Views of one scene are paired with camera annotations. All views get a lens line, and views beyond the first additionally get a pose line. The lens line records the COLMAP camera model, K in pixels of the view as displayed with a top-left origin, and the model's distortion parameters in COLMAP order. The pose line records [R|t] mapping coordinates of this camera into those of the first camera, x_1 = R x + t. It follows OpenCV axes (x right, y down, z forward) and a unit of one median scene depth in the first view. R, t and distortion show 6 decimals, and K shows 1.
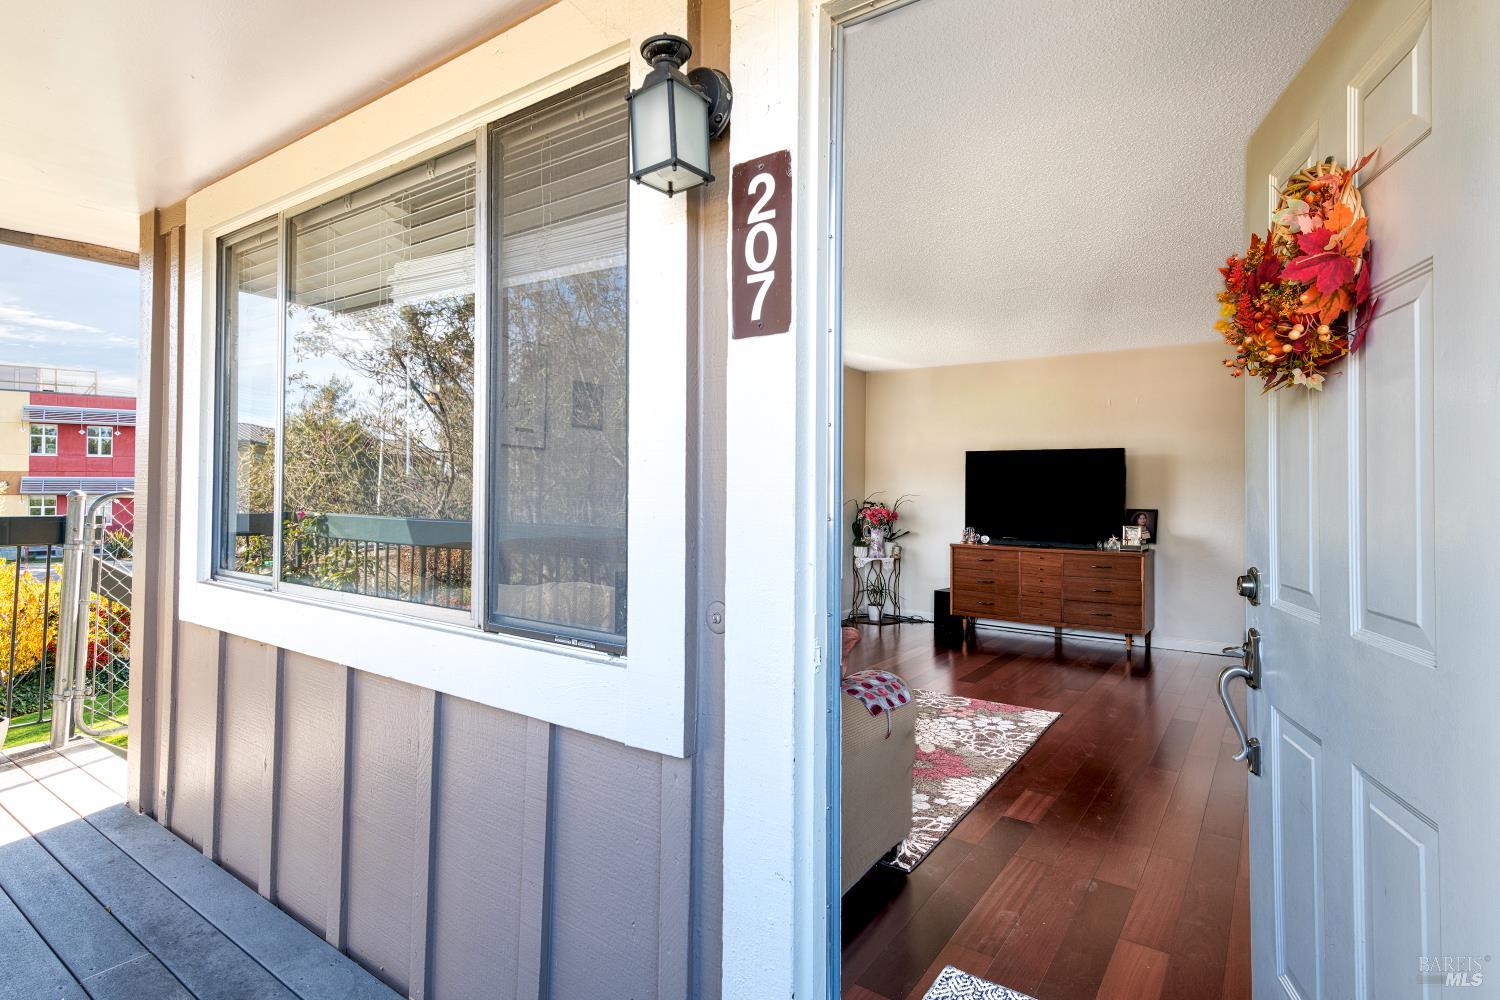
lens RADIAL K [[725.8, 0, 801.7], [0, 725.8, 479.3], [0, 0, 1]] dist [0.011180, -0.000029]
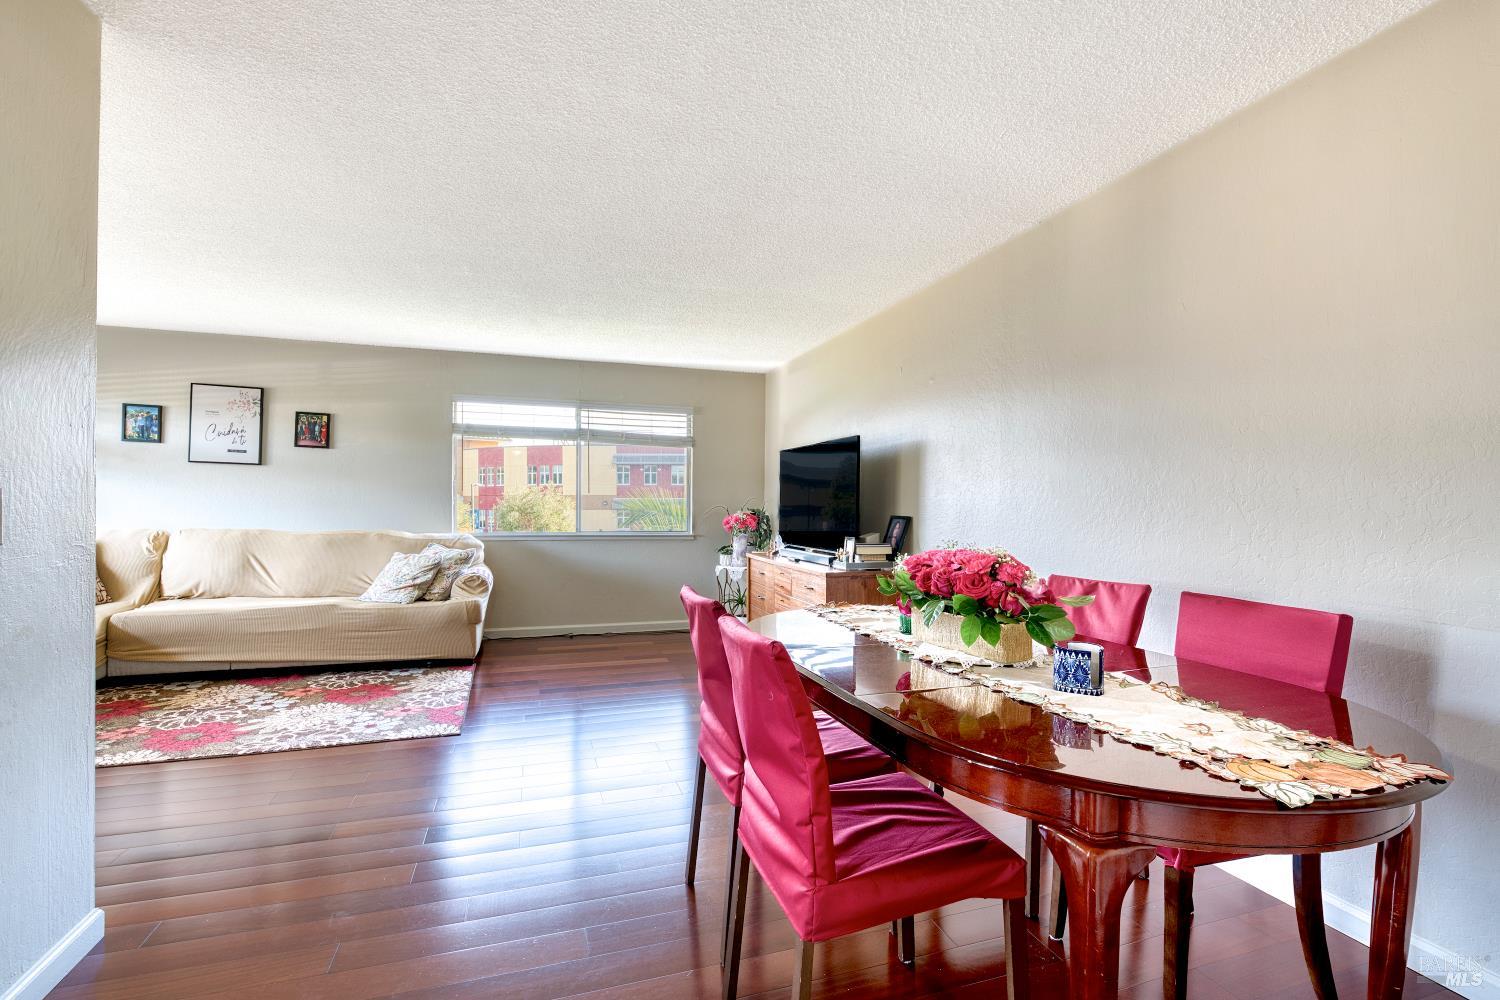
lens RADIAL K [[667.4, 0, 845.6], [0, 667.4, 502.5], [0, 0, 1]] dist [-0.012762, -0.000581]
pose [[0.818966, -0.005639, -0.573815, 0.822653], [0.009488, 0.999948, 0.003714, 0.023665], [0.573764, -0.008486, 0.818977, 0.402913]]
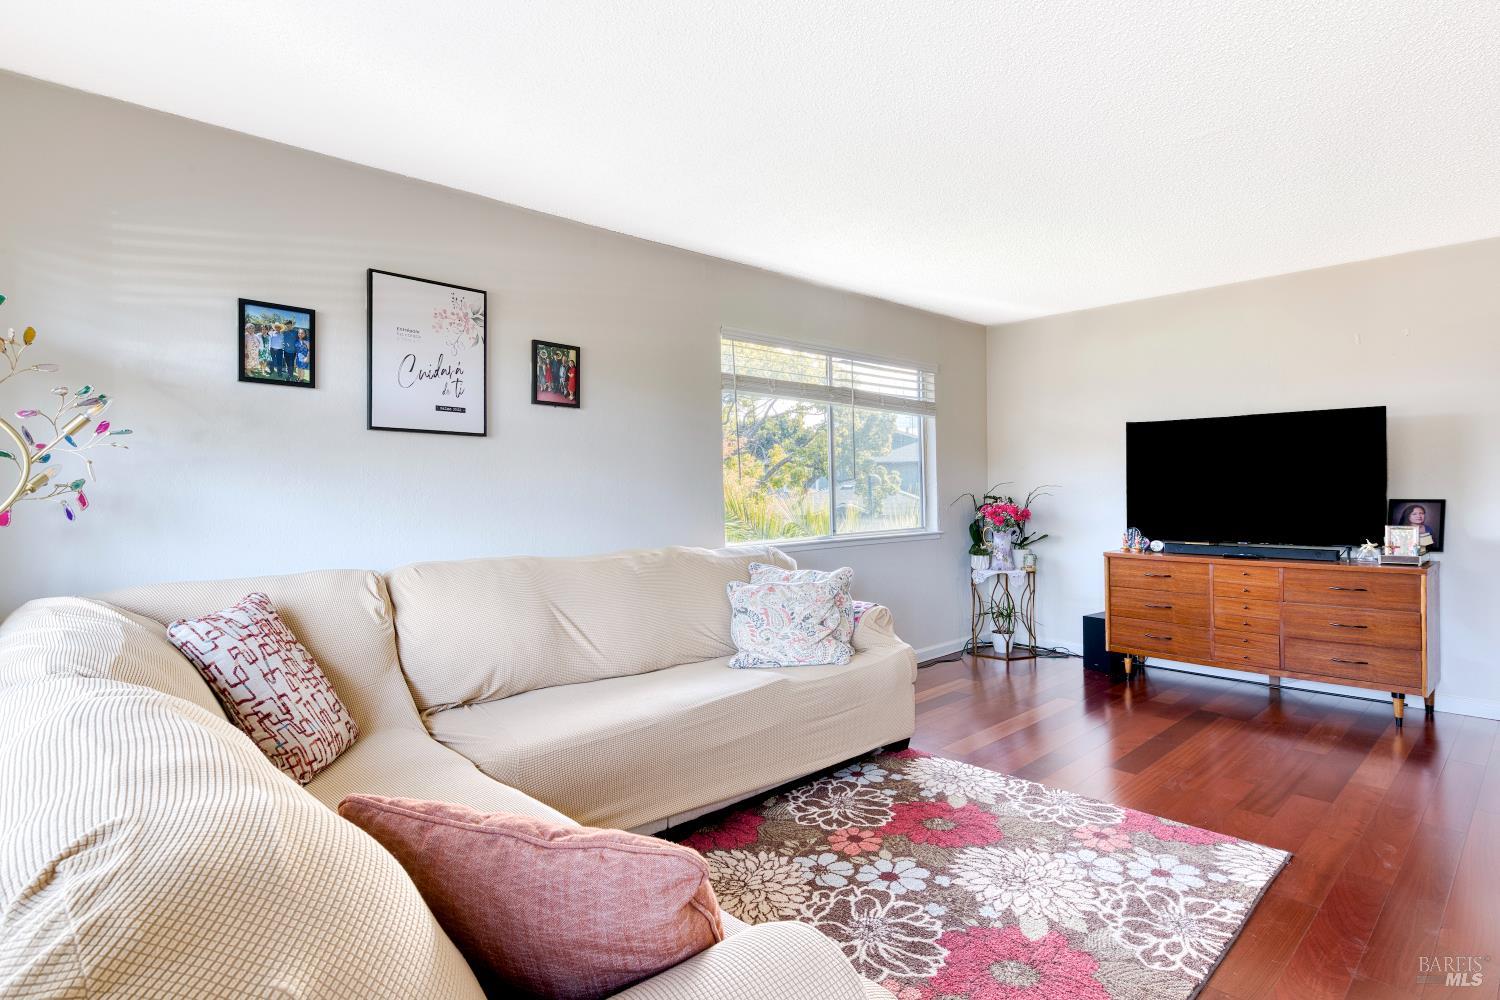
lens RADIAL K [[751.6, 0, 791.4], [0, 751.6, 491.1], [0, 0, 1]] dist [0.010504, -0.000199]
pose [[0.975644, -0.021645, -0.218291, 0.069990], [0.026916, 0.999413, 0.021199, 0.004261], [0.217704, -0.026558, 0.975653, 0.218651]]
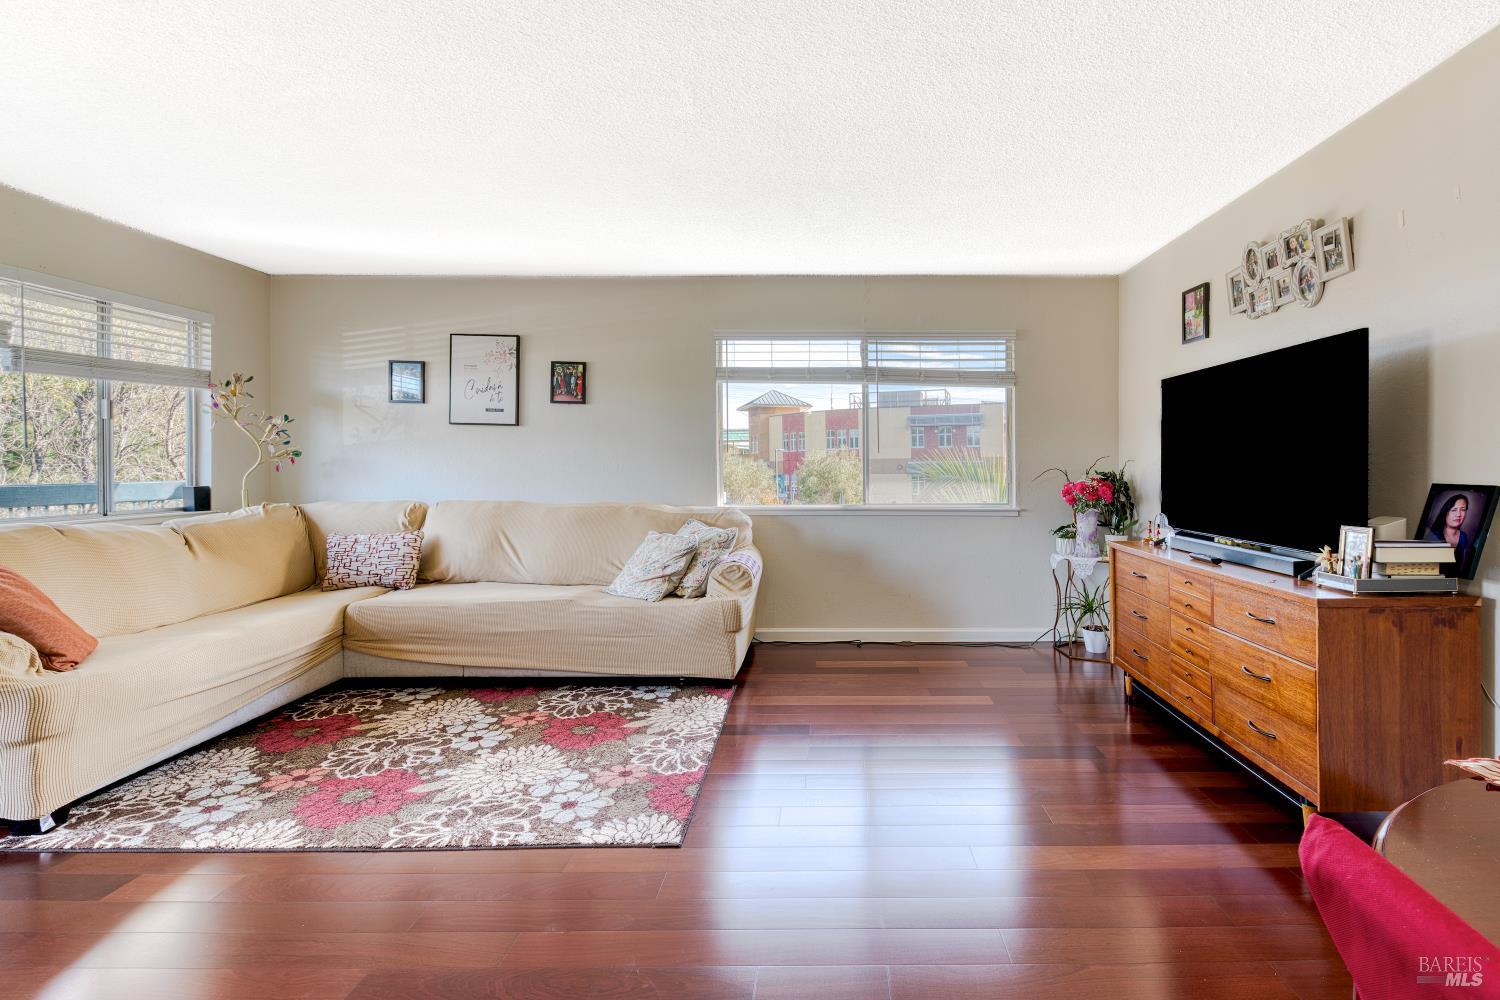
lens RADIAL K [[701.1, 0, 895.2], [0, 701.1, 469.1], [0, 0, 1]] dist [-0.001383, -0.001274]
pose [[0.569909, -0.009256, -0.821656, 0.598492], [0.022089, 0.999748, 0.004059, 0.025076], [0.821411, -0.020463, 0.569970, 0.560852]]
